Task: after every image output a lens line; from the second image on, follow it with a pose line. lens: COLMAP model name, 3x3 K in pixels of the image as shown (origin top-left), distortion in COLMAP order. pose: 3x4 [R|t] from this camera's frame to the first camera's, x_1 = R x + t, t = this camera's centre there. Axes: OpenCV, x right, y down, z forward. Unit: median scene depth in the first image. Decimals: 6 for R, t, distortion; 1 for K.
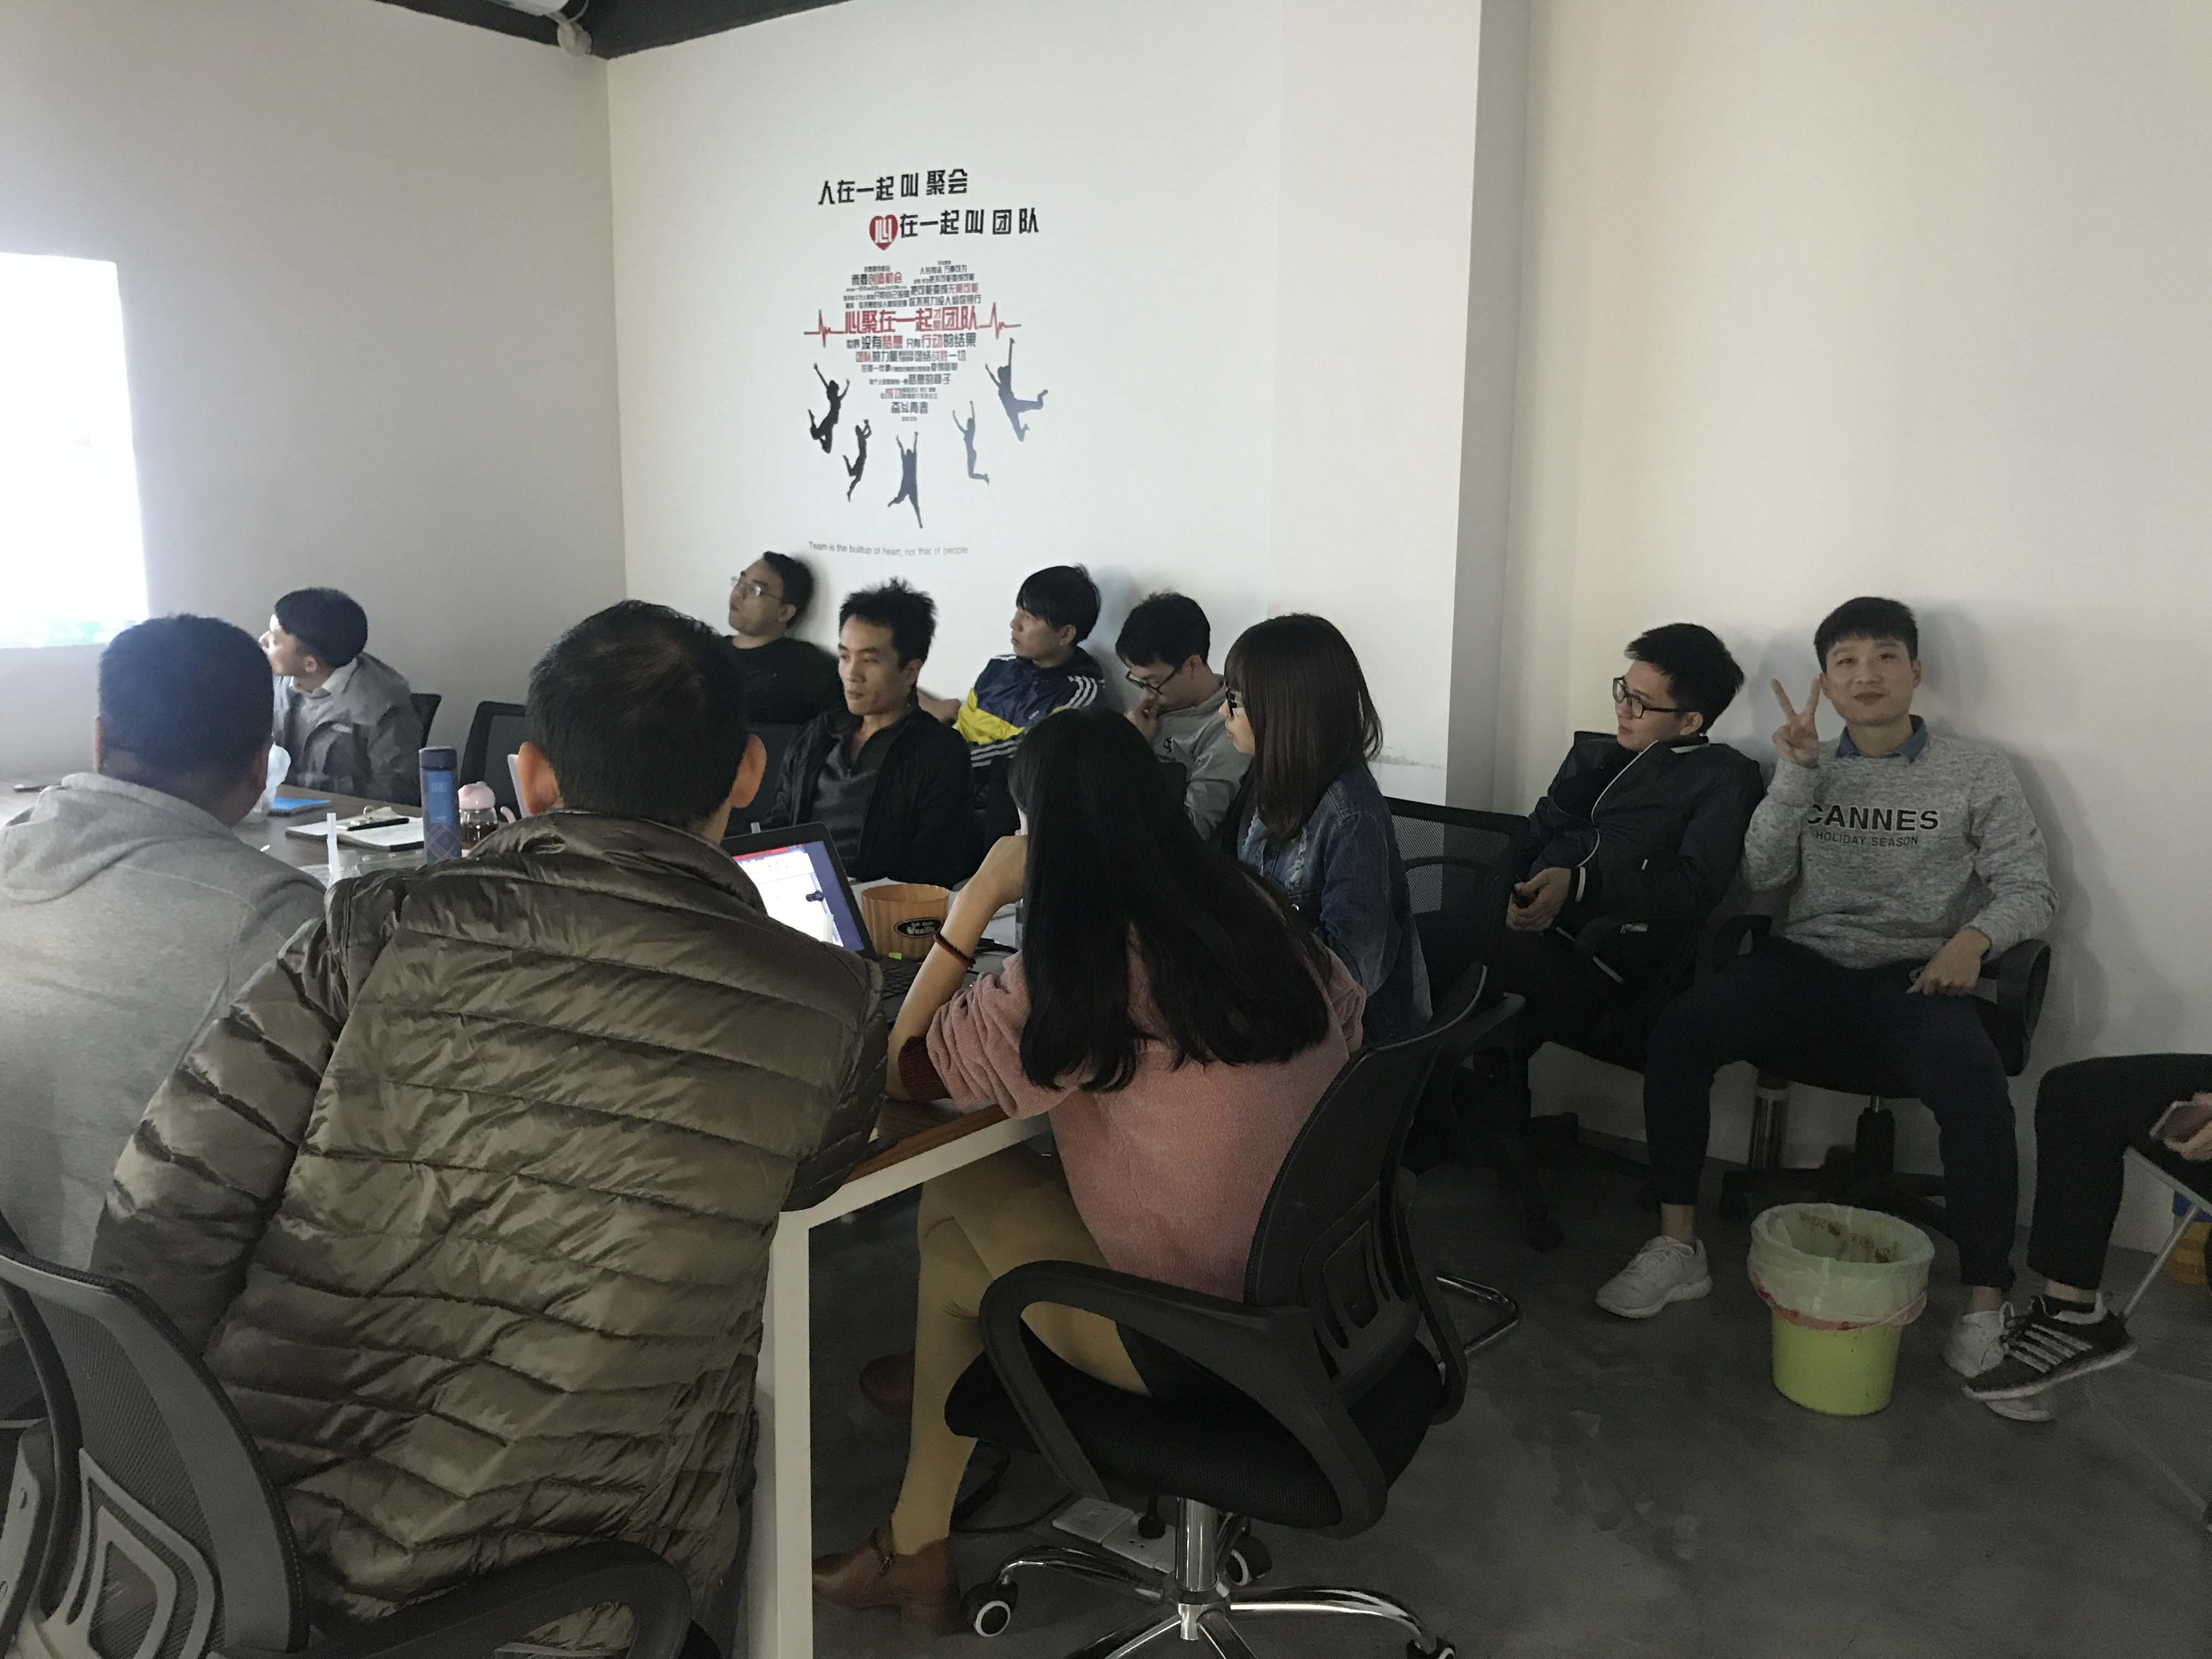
lens RADIAL K [[1813.2, 0, 1106.0], [0, 1813.2, 829.5], [0, 0, 1]] dist [0.071074, -0.157582]
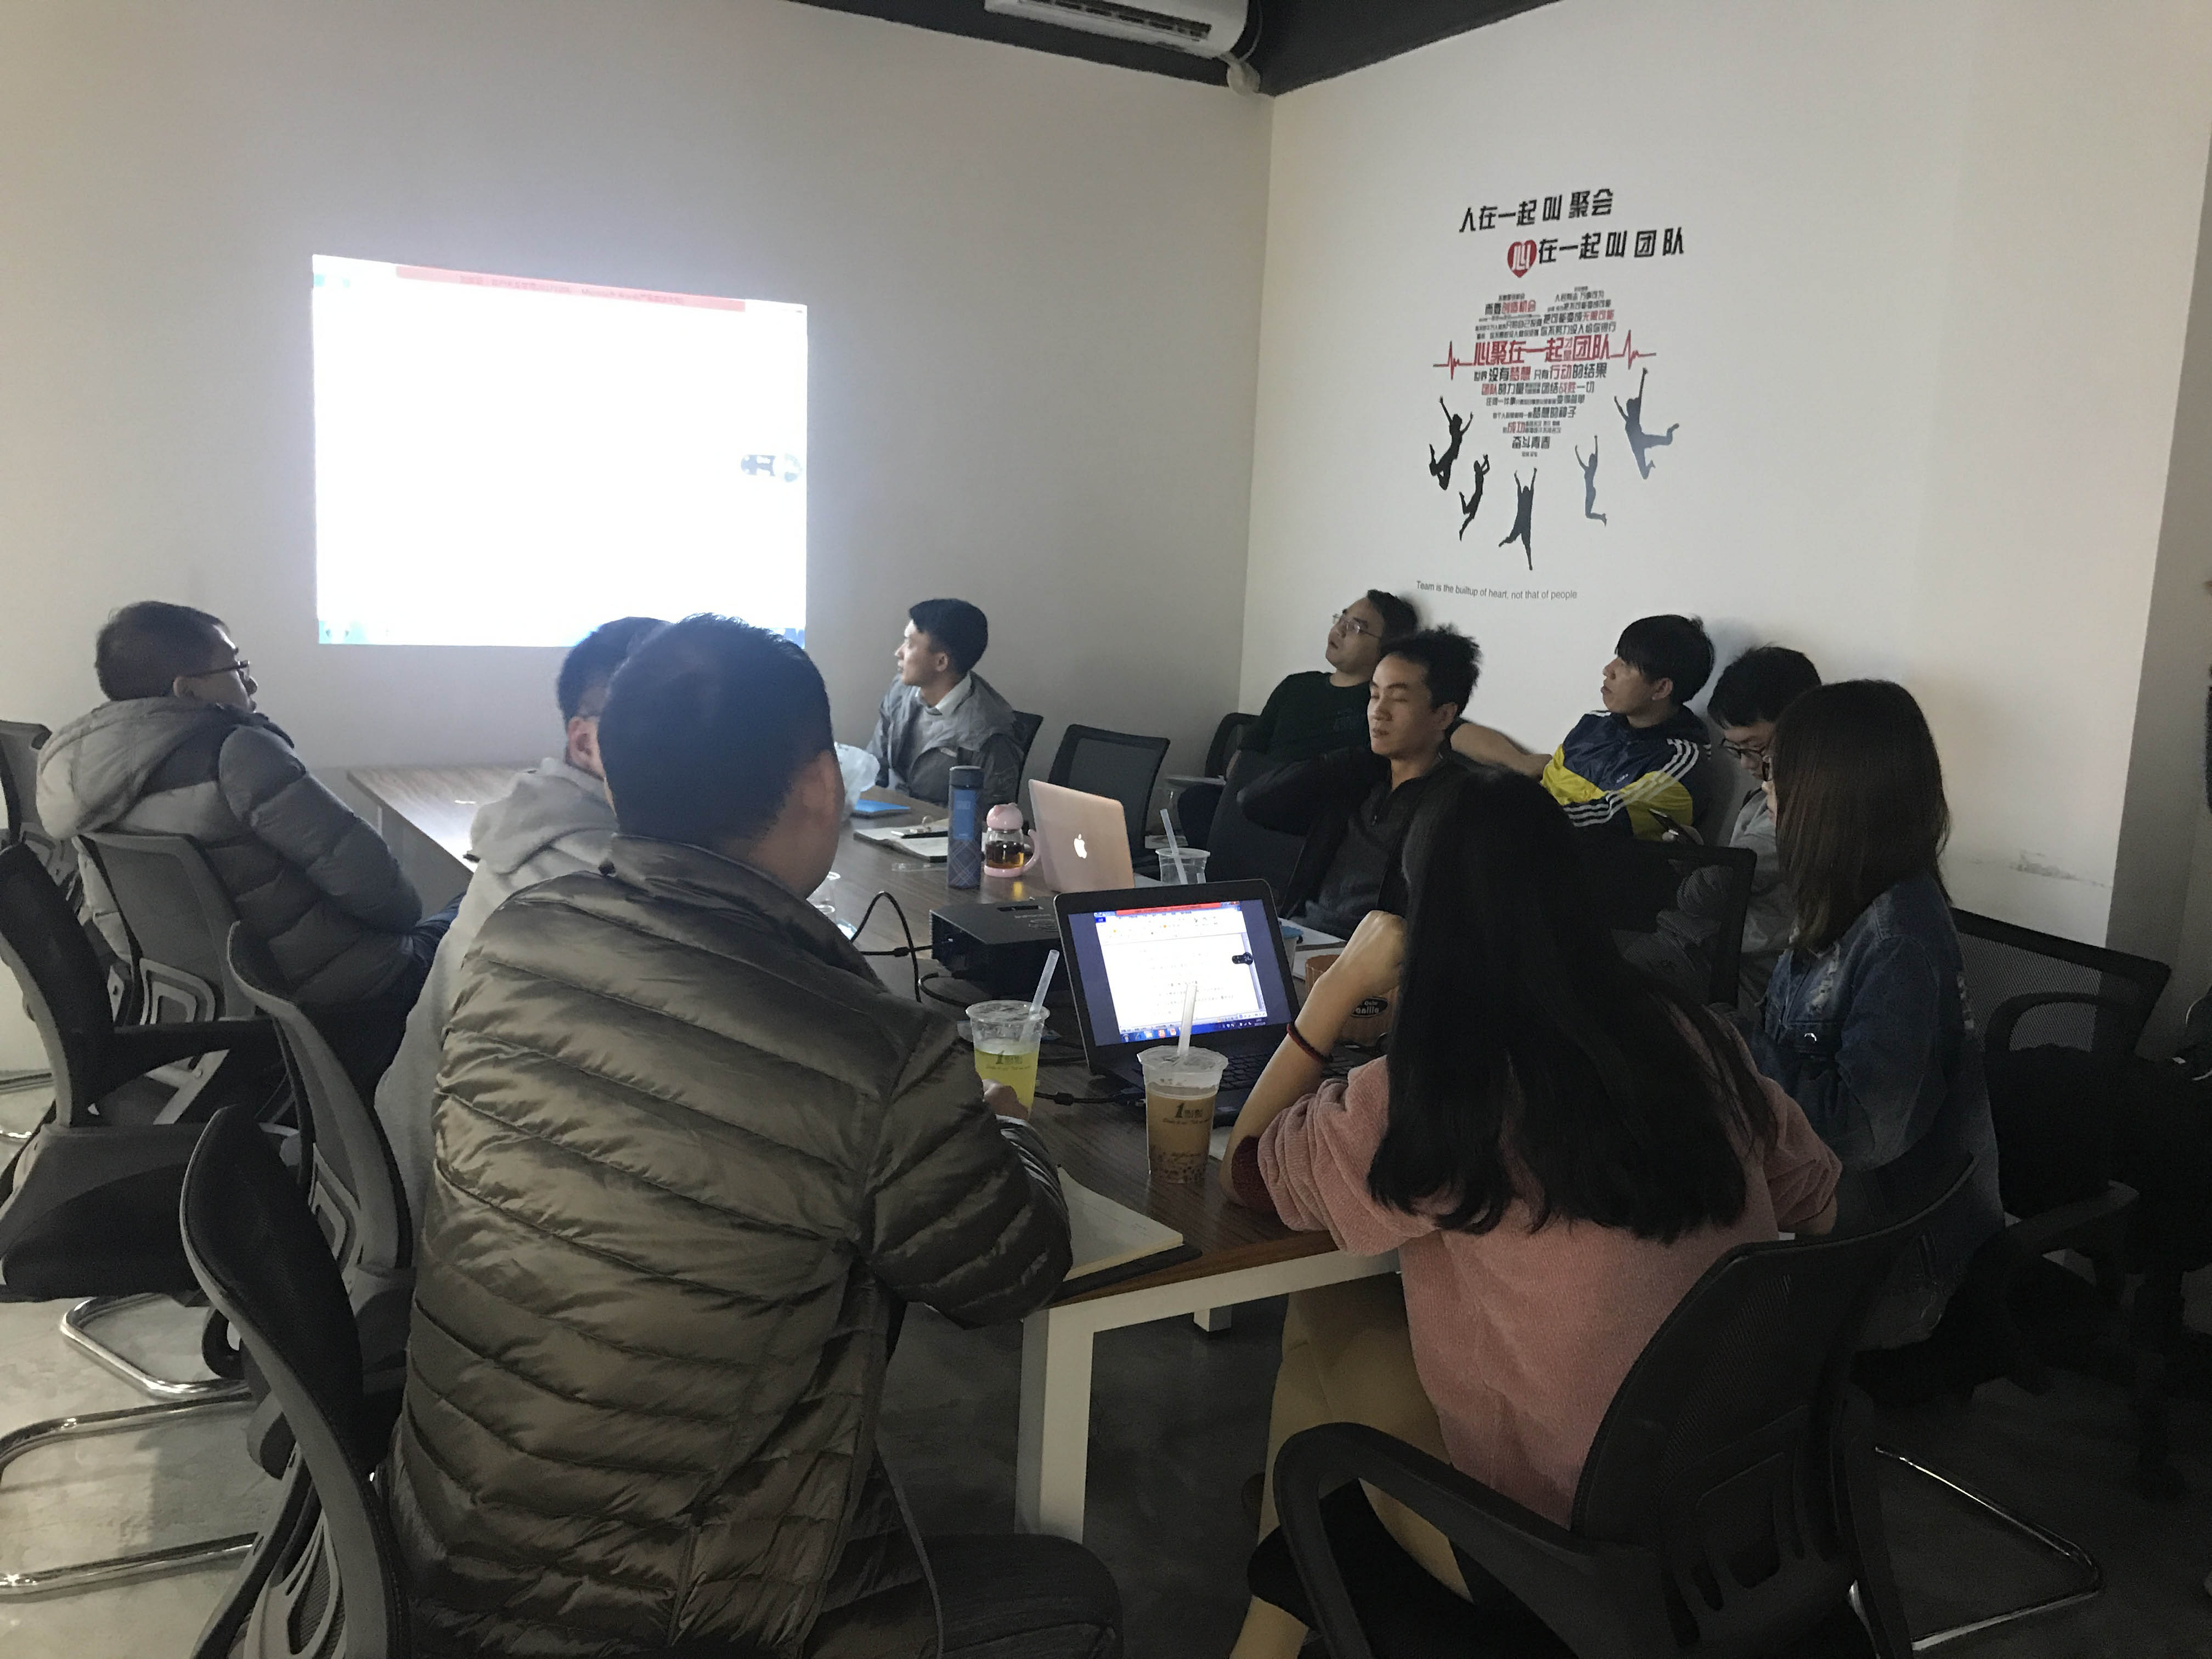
lens RADIAL K [[1810.0, 0, 1106.0], [0, 1810.0, 829.5], [0, 0, 1]] dist [0.058353, -0.160643]
pose [[0.925996, 0.090272, -0.366583, 0.052016], [-0.097677, 0.995217, -0.001660, -0.009847], [0.364680, 0.037344, 0.930384, 0.054063]]
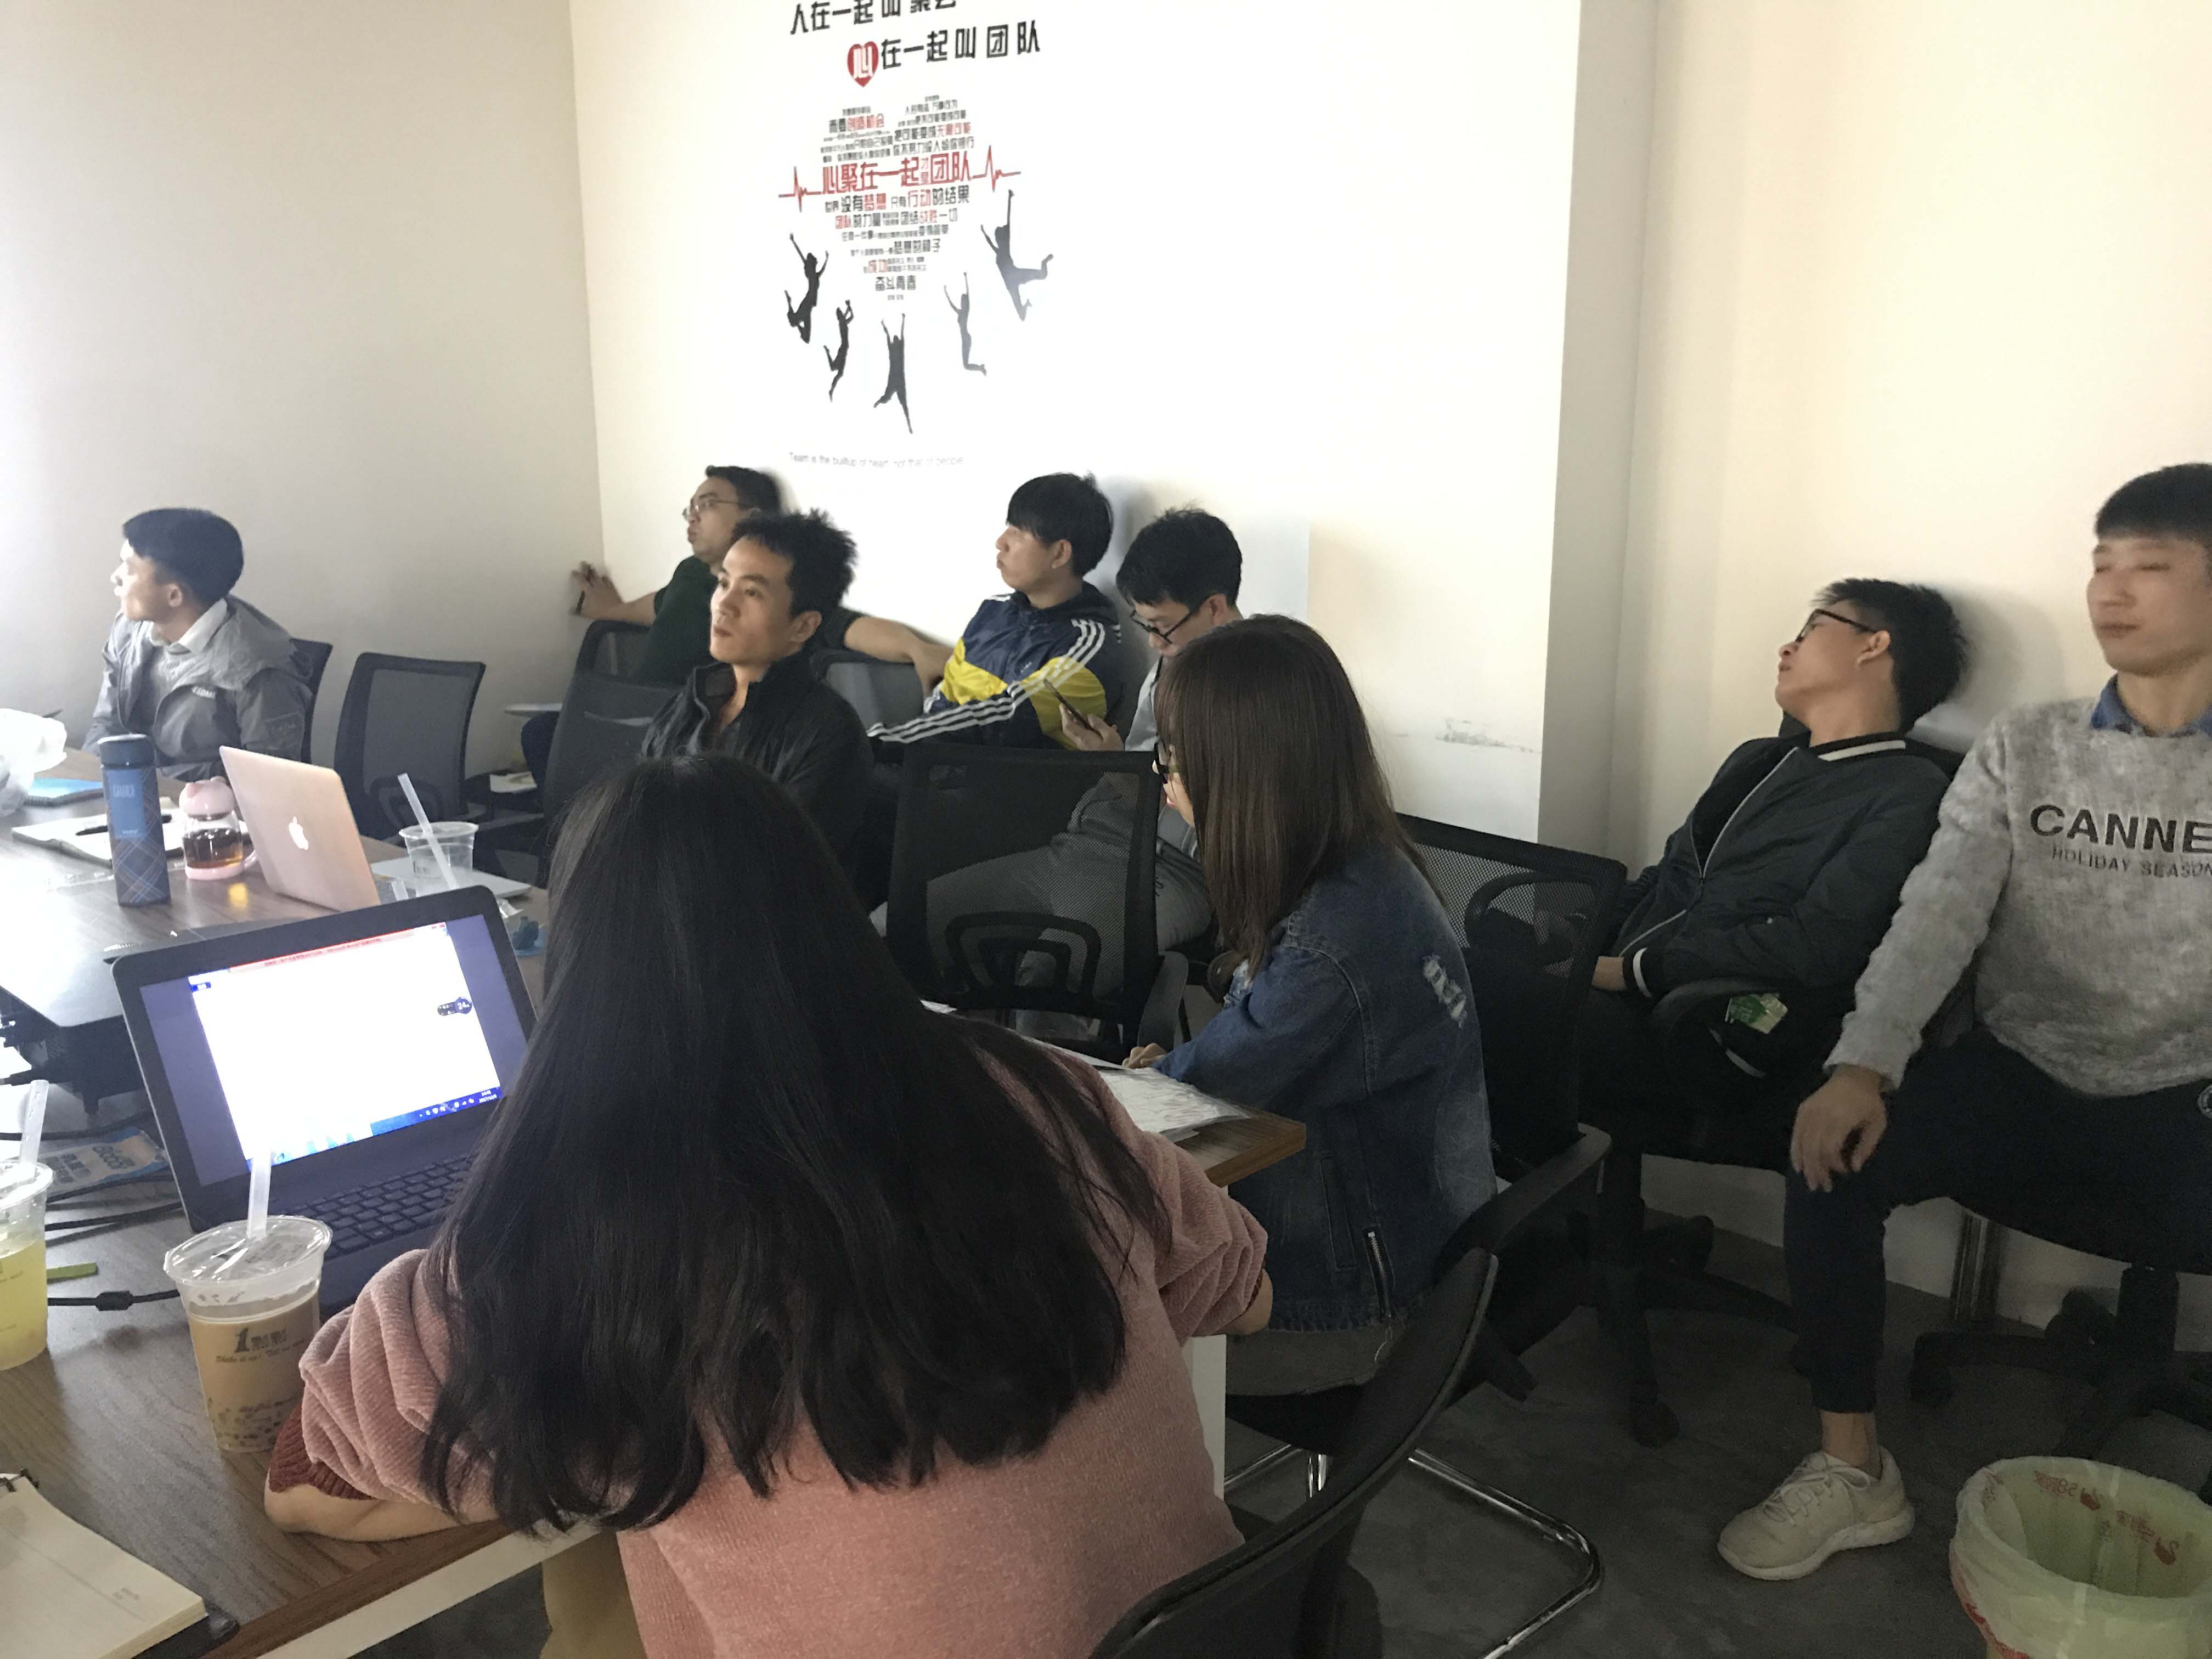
lens RADIAL K [[1822.7, 0, 1096.9], [0, 1822.7, 830.7], [0, 0, 1]] dist [0.051576, -0.143396]
pose [[0.995617, 0.008868, -0.093108, 0.060149], [-0.004487, 0.998877, 0.047160, -0.027912], [0.093421, -0.046536, 0.994539, 0.191524]]
